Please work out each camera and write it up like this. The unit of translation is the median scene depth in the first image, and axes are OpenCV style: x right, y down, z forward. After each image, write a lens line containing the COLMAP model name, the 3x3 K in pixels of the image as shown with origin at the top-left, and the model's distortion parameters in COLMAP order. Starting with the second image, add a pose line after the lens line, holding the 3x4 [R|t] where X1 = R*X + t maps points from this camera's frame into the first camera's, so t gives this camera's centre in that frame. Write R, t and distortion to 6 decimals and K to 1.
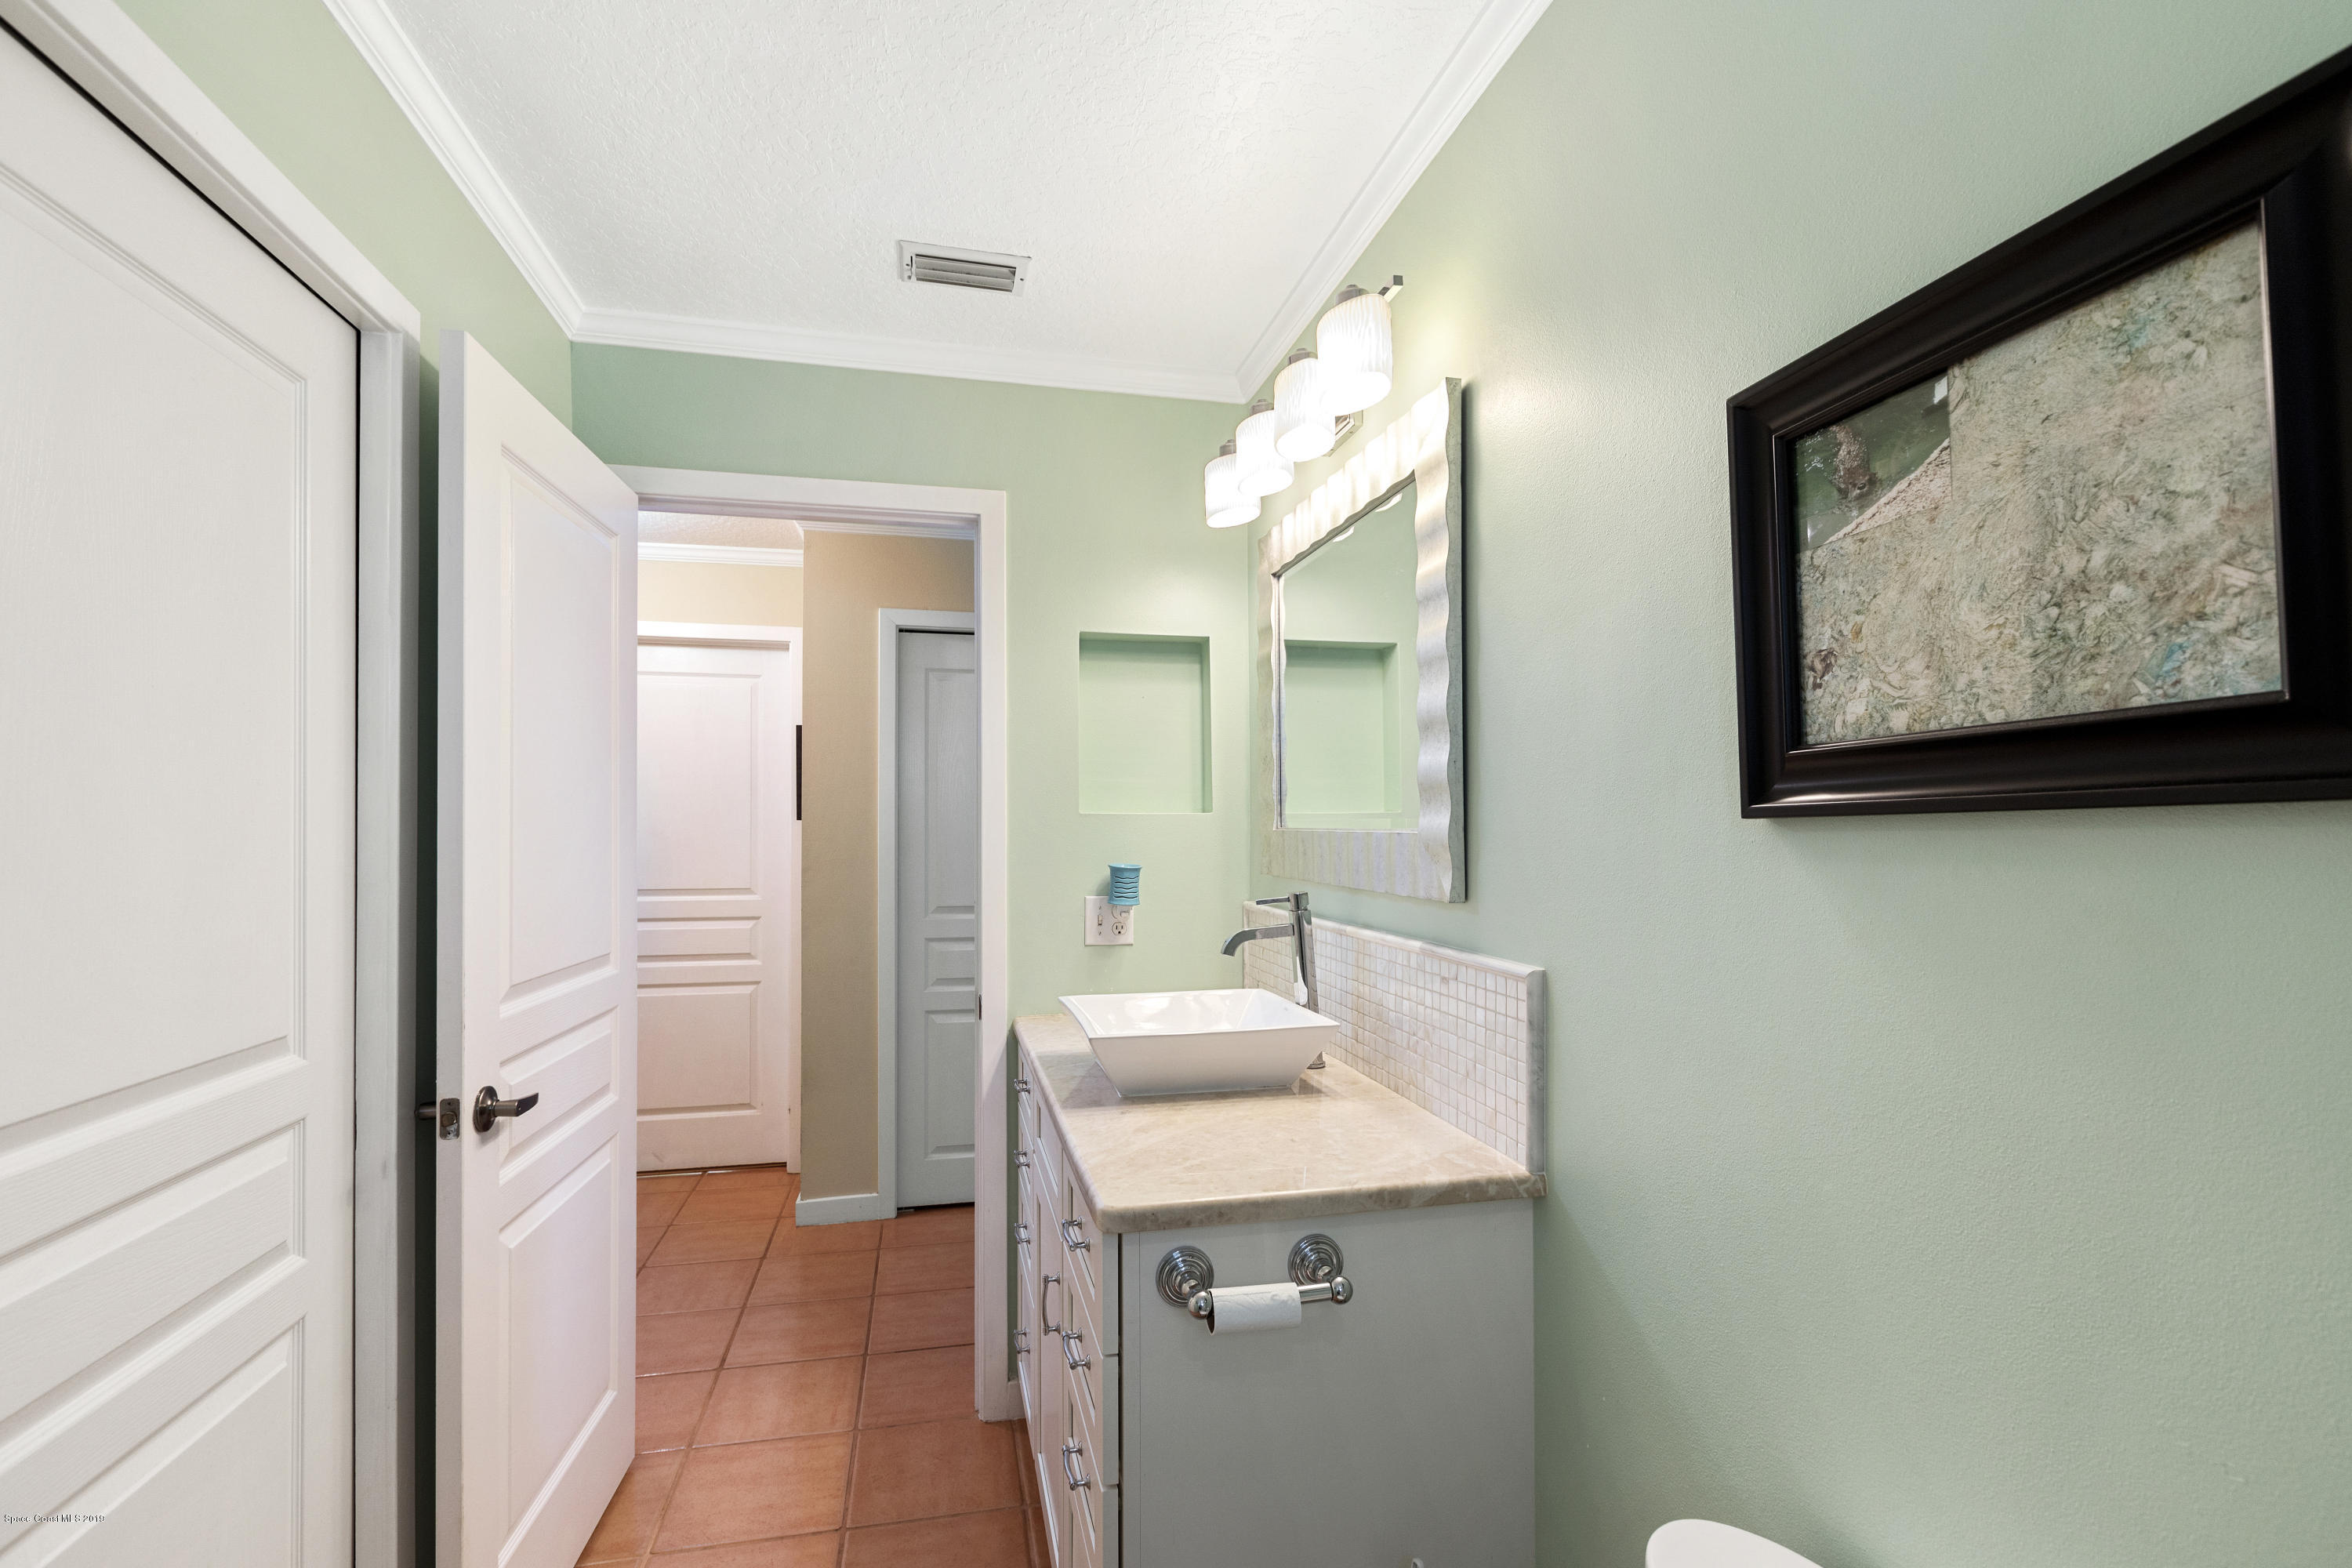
lens RADIAL K [[1067.4, 0, 1167.2], [0, 1067.4, 797.3], [0, 0, 1]] dist [-0.001586, -0.000277]
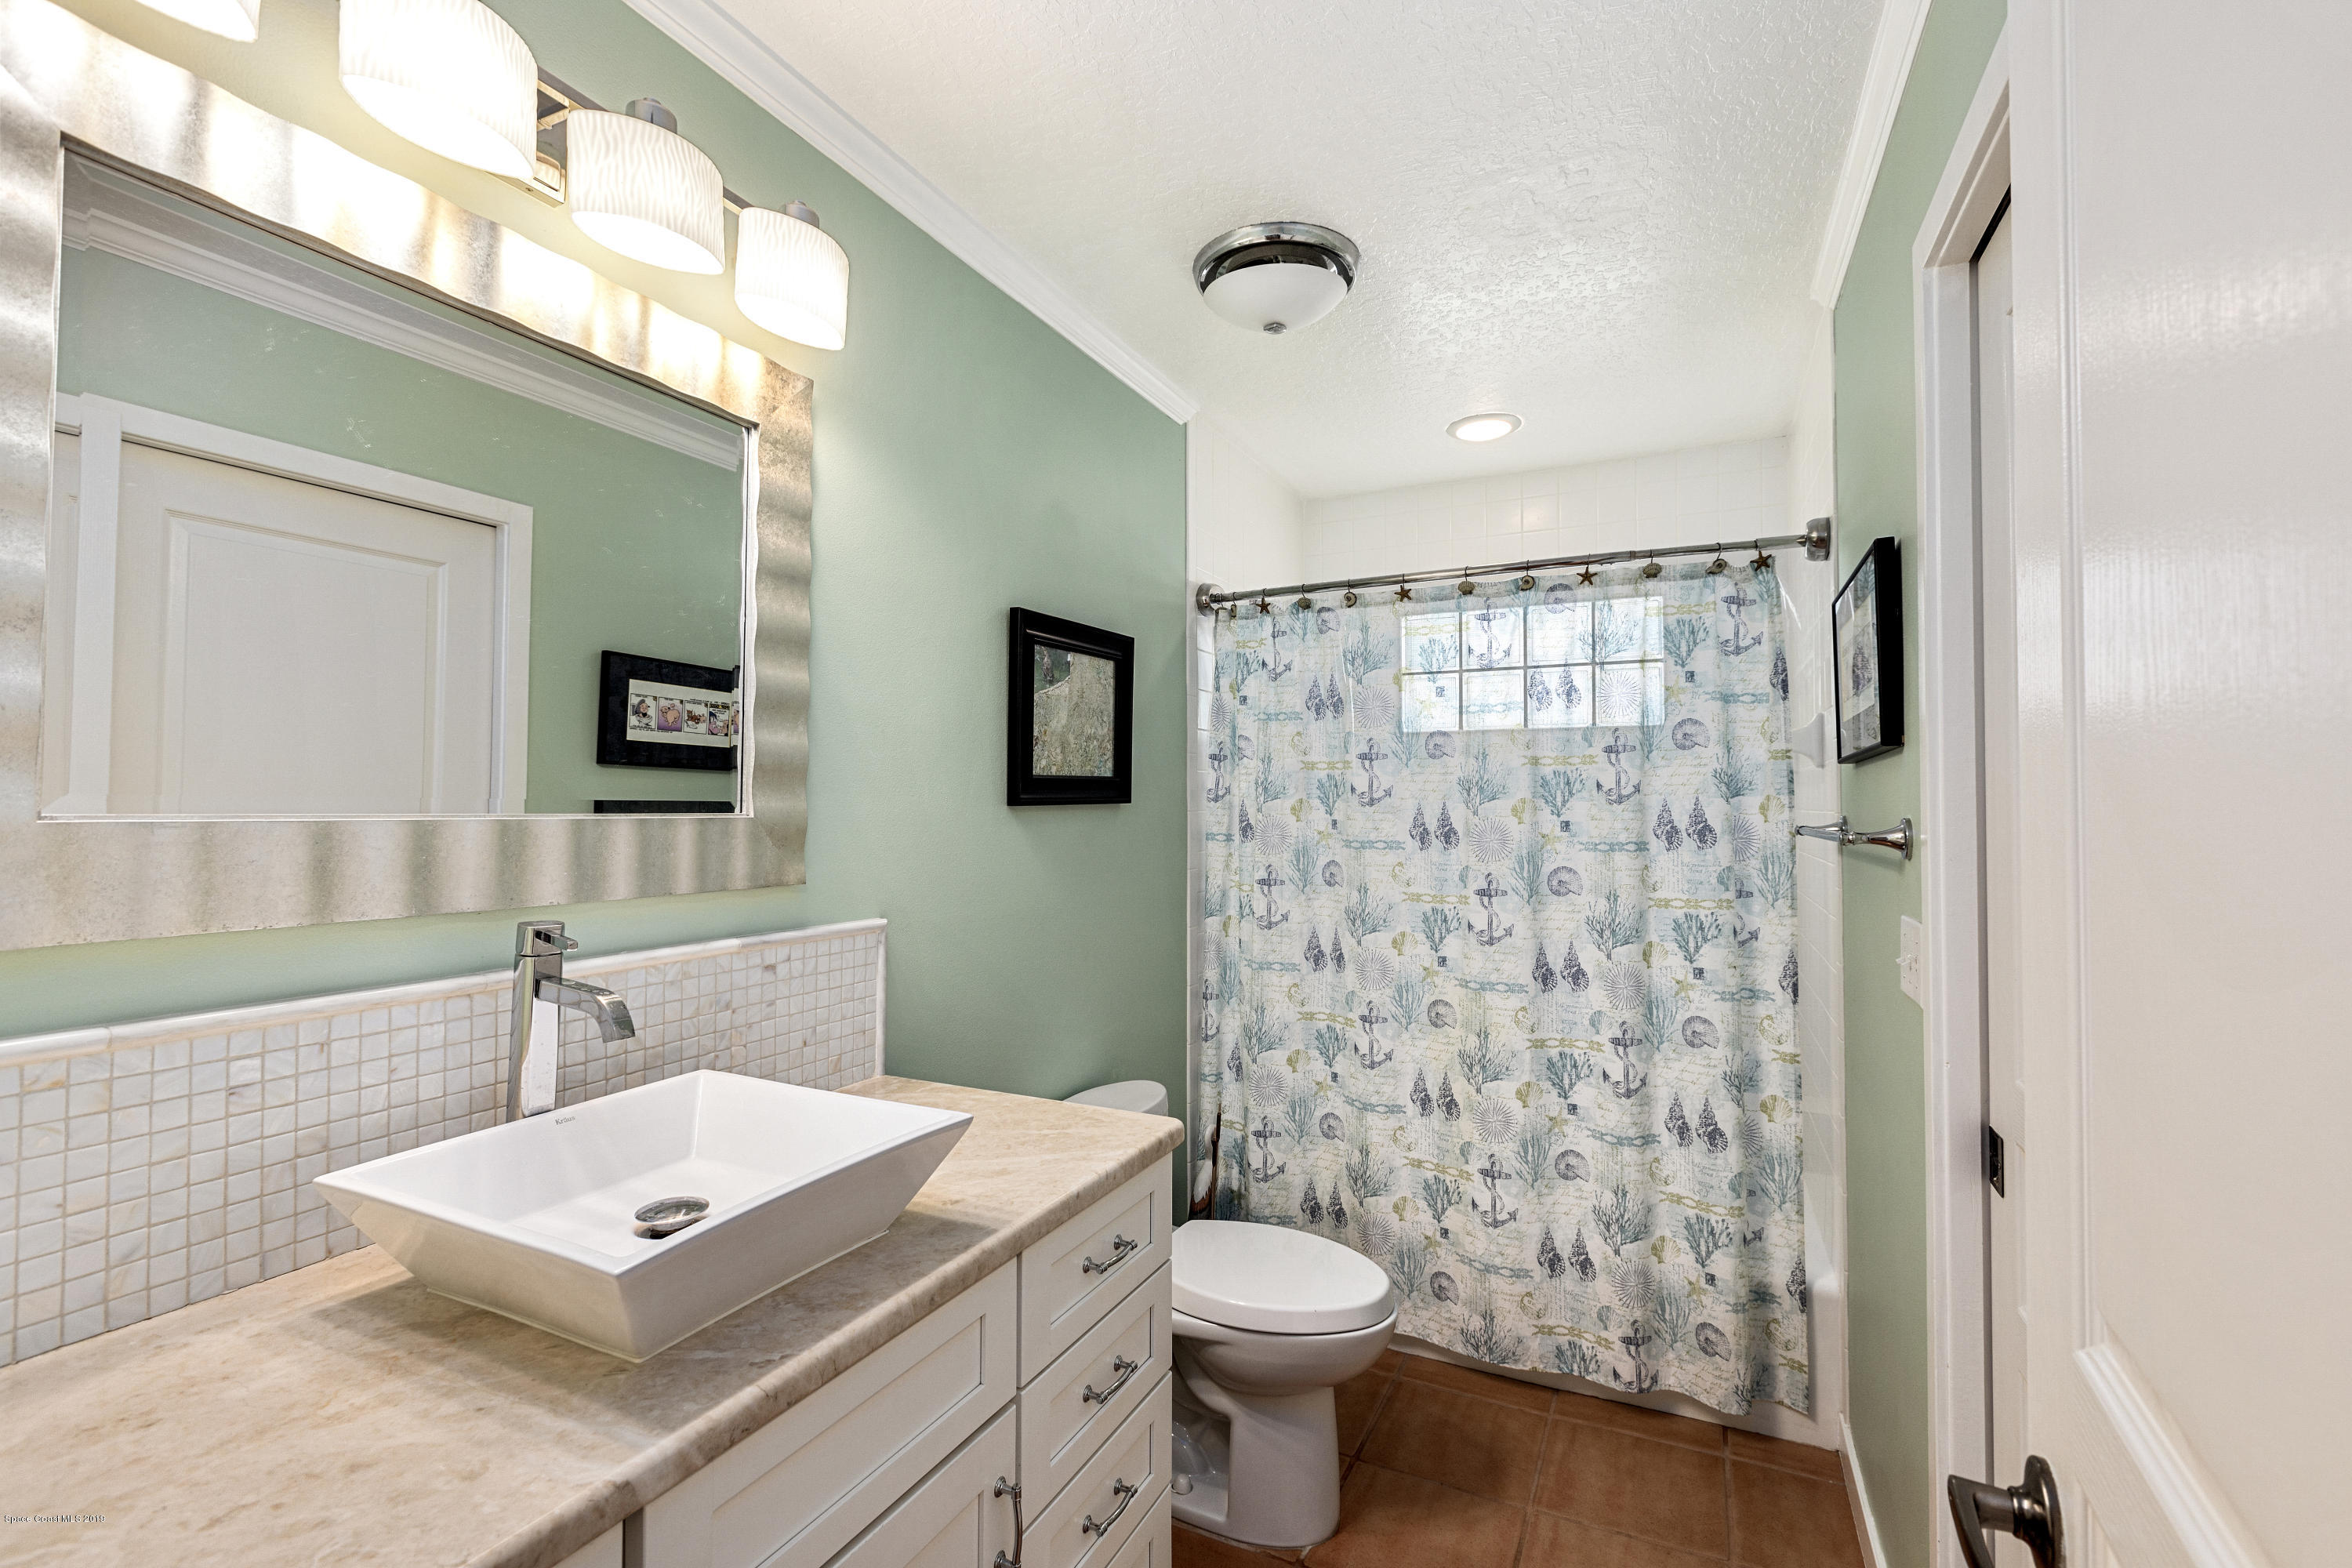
lens RADIAL K [[1067.4, 0, 1167.2], [0, 1067.4, 797.3], [0, 0, 1]] dist [-0.001586, -0.000277]
pose [[-0.786293, 0.007582, 0.617807, -1.131189], [-0.016566, 0.999306, -0.033348, 0.077391], [-0.617632, -0.036456, -0.785622, 2.788108]]
